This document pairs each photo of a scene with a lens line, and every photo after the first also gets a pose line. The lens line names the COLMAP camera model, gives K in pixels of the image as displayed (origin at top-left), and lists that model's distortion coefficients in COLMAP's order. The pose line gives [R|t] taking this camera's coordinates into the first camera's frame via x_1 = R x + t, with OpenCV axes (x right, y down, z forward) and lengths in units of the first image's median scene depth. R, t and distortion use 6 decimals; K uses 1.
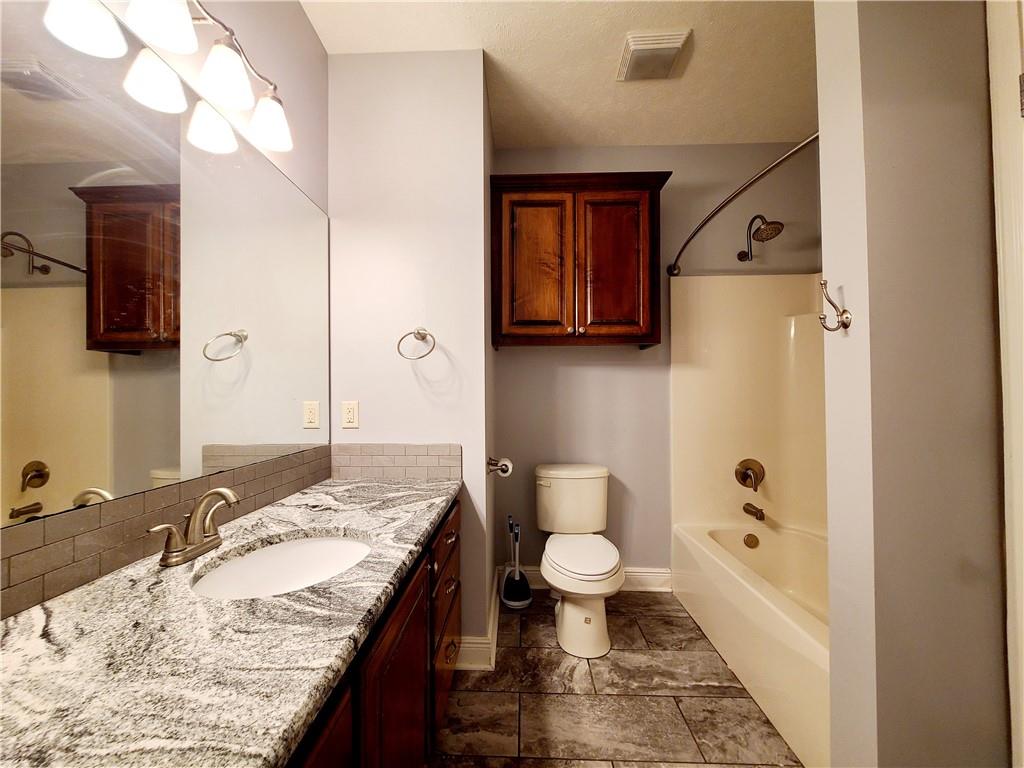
lens RADIAL K [[418.6, 0, 501.5], [0, 418.6, 391.2], [0, 0, 1]] dist [-0.000613, 0.000222]
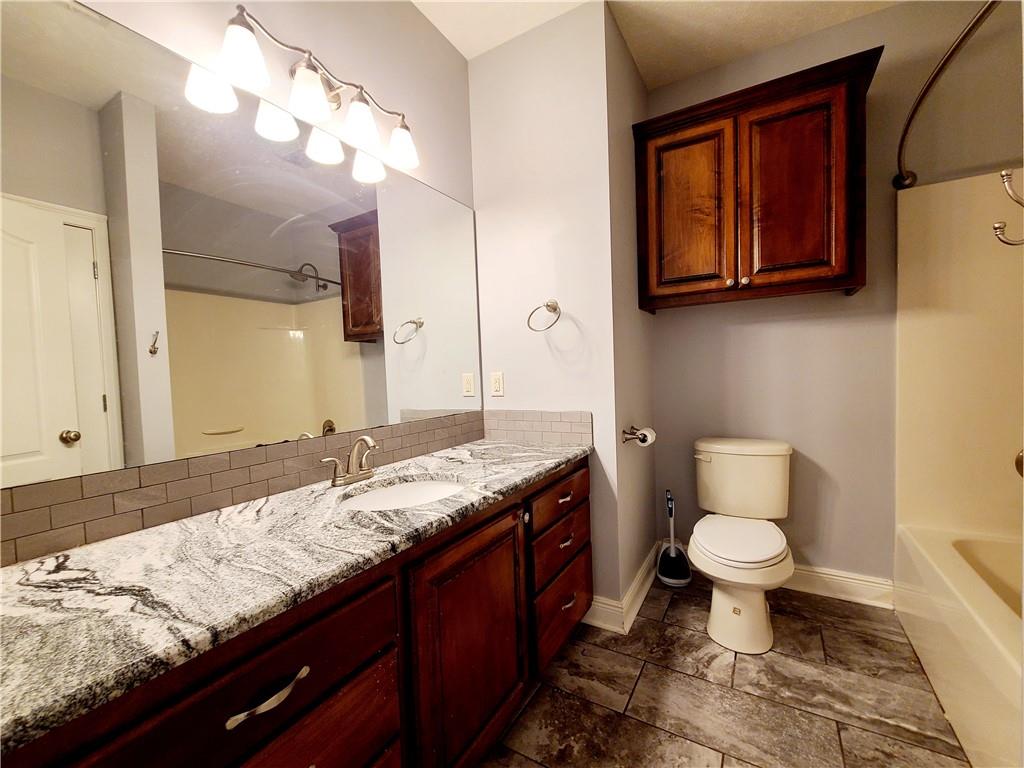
lens RADIAL K [[430.0, 0, 510.2], [0, 430.0, 389.3], [0, 0, 1]] dist [-0.002285, 0.000230]
pose [[0.874380, -0.008590, -0.485166, 0.236615], [0.038487, 0.997921, 0.051695, 0.011348], [0.483713, -0.063874, 0.872893, -0.001547]]
